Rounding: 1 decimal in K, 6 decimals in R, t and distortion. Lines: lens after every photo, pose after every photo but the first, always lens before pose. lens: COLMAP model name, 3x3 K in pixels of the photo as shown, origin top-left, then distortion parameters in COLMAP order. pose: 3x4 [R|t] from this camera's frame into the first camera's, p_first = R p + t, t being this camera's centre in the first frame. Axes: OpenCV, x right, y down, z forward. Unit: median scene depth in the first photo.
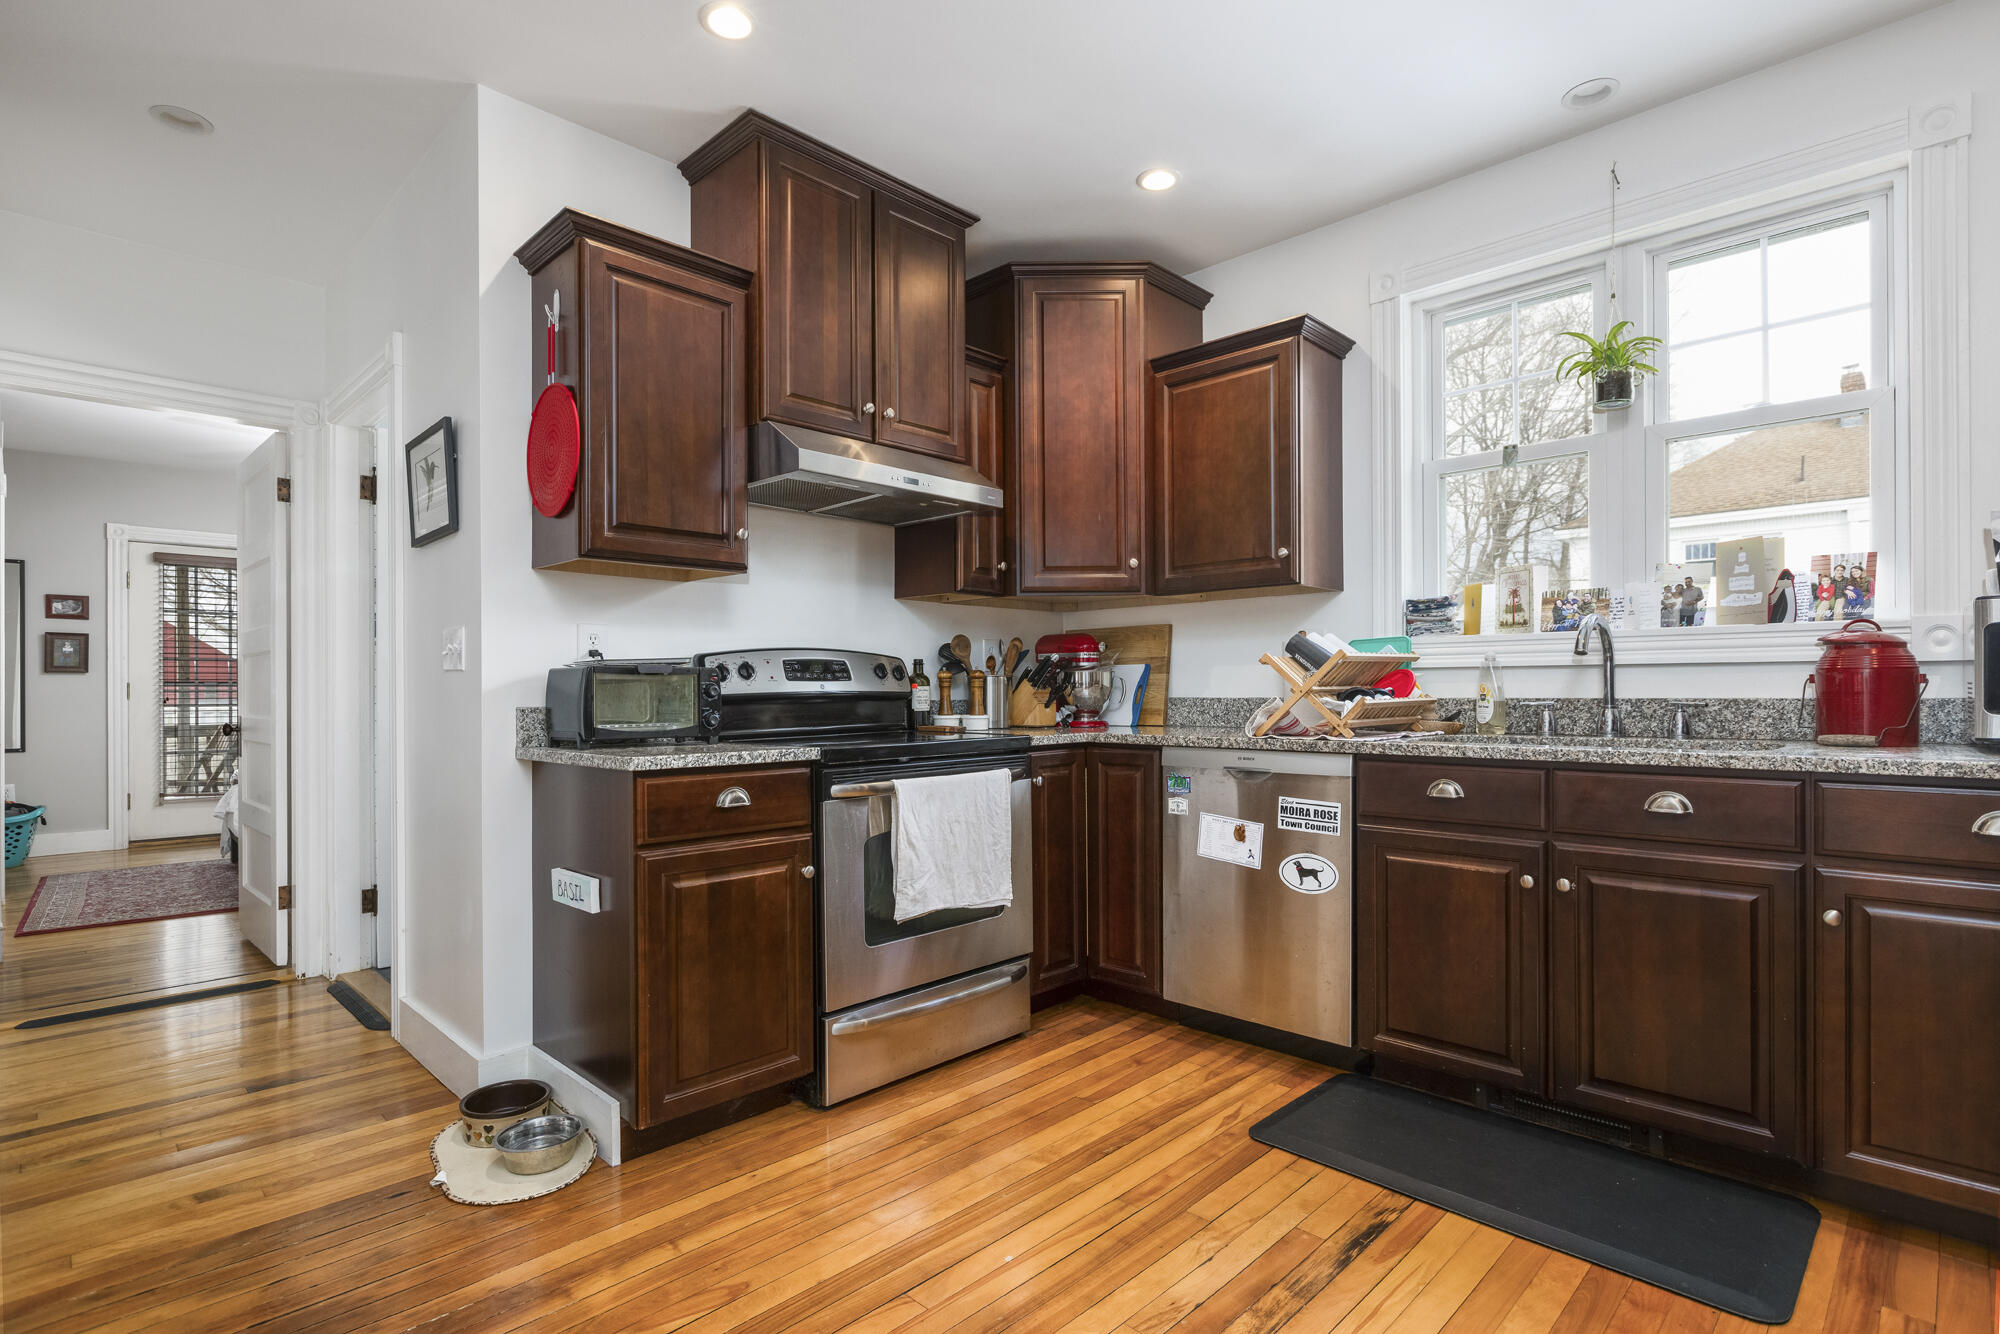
lens RADIAL K [[984.5, 0, 996.8], [0, 984.5, 682.3], [0, 0, 1]] dist [0.003517, 0.001292]
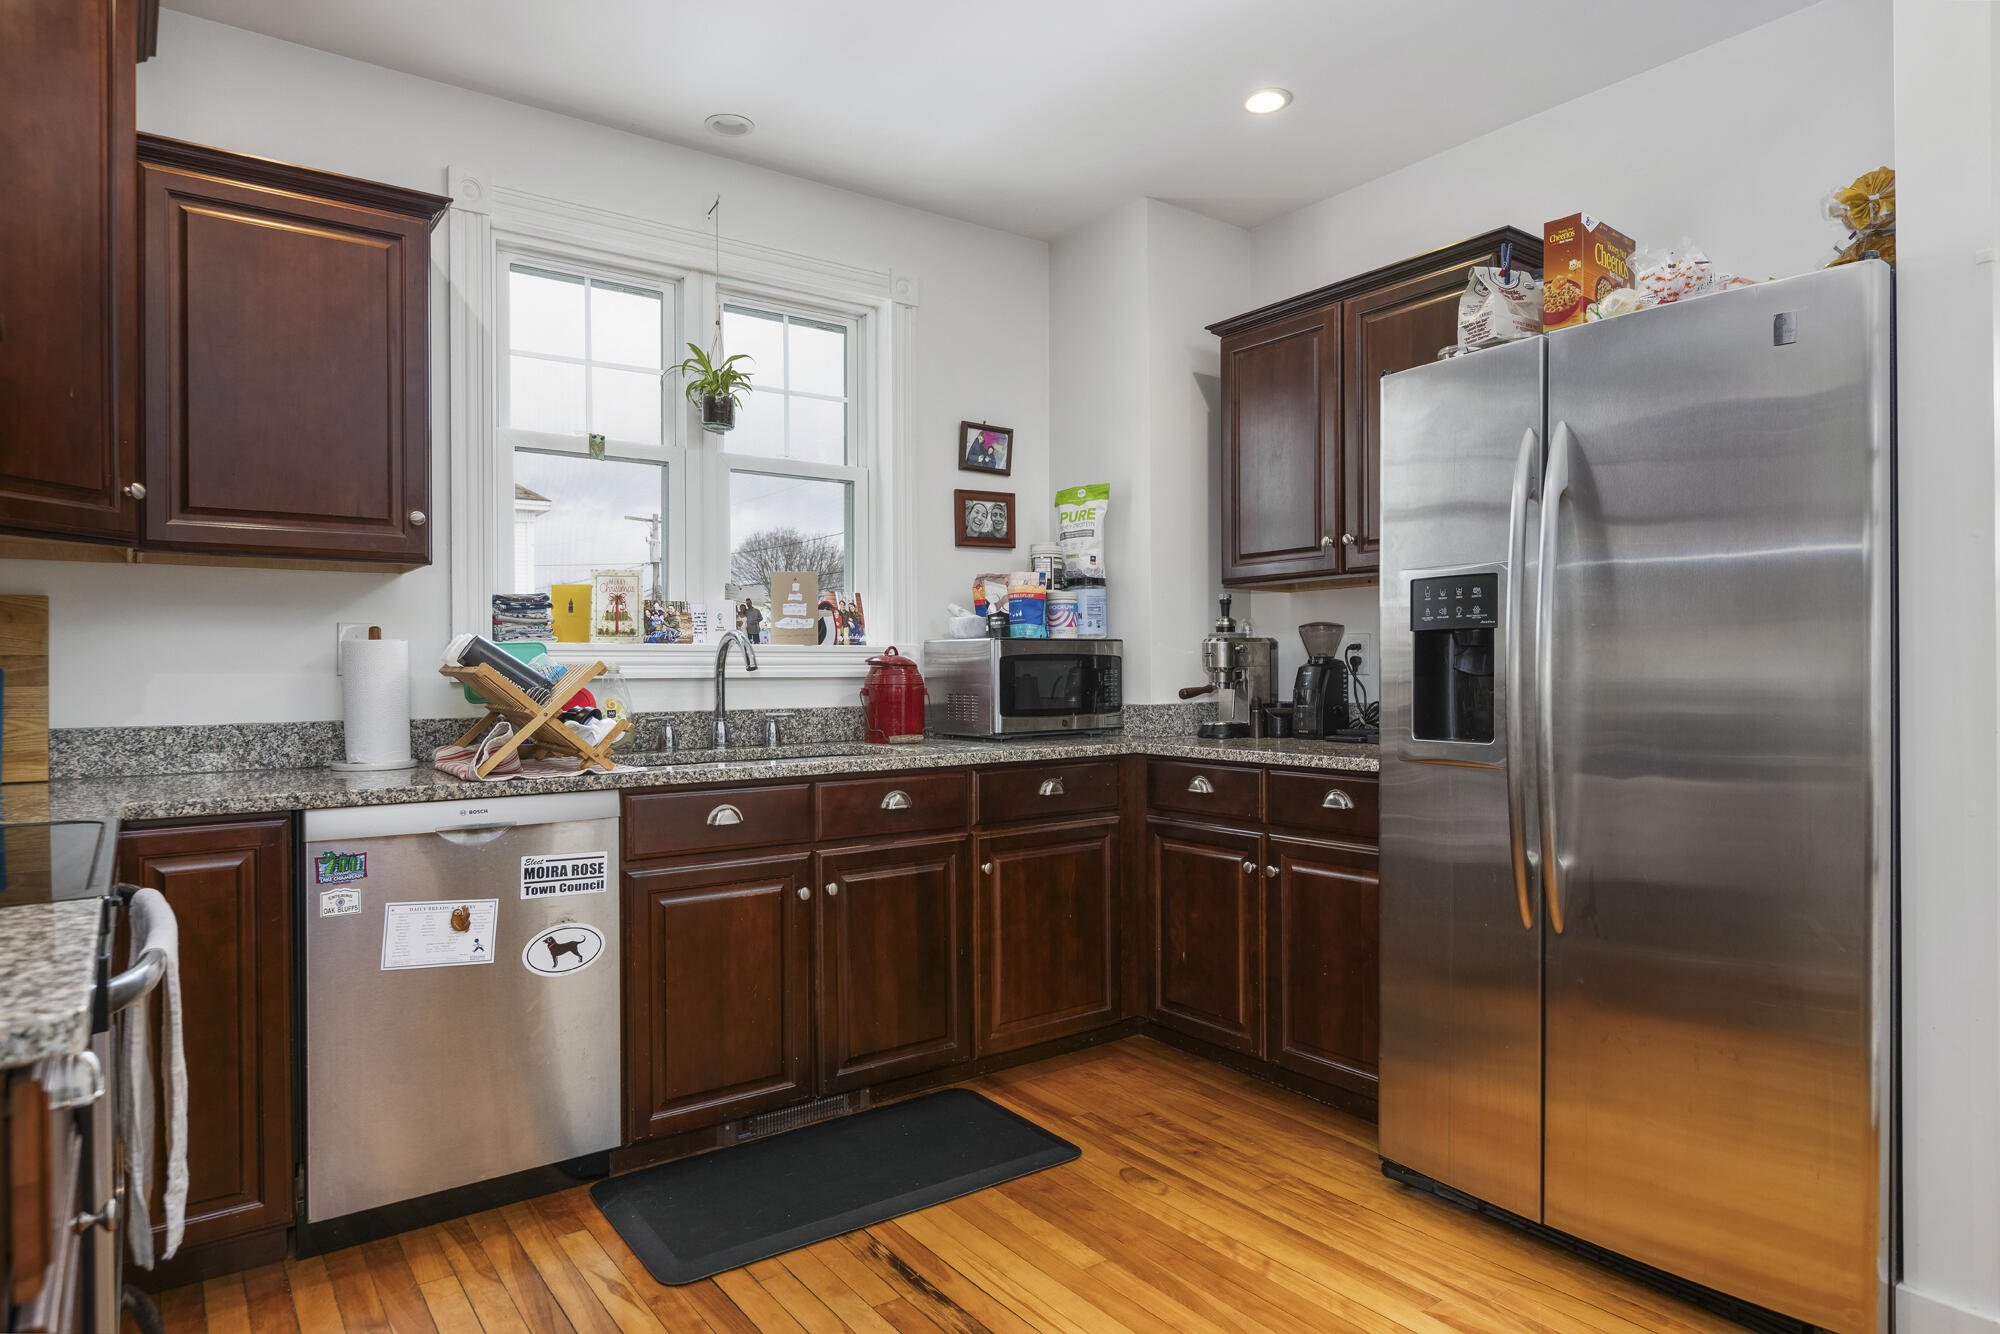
lens RADIAL K [[1170.6, 0, 998.2], [0, 1170.6, 668.1], [0, 0, 1]] dist [0.005504, 0.001544]
pose [[0.153123, 0.004781, 0.988196, -0.554417], [-0.002322, 0.999987, -0.004479, -0.024296], [-0.988204, -0.001608, 0.153132, 0.532097]]
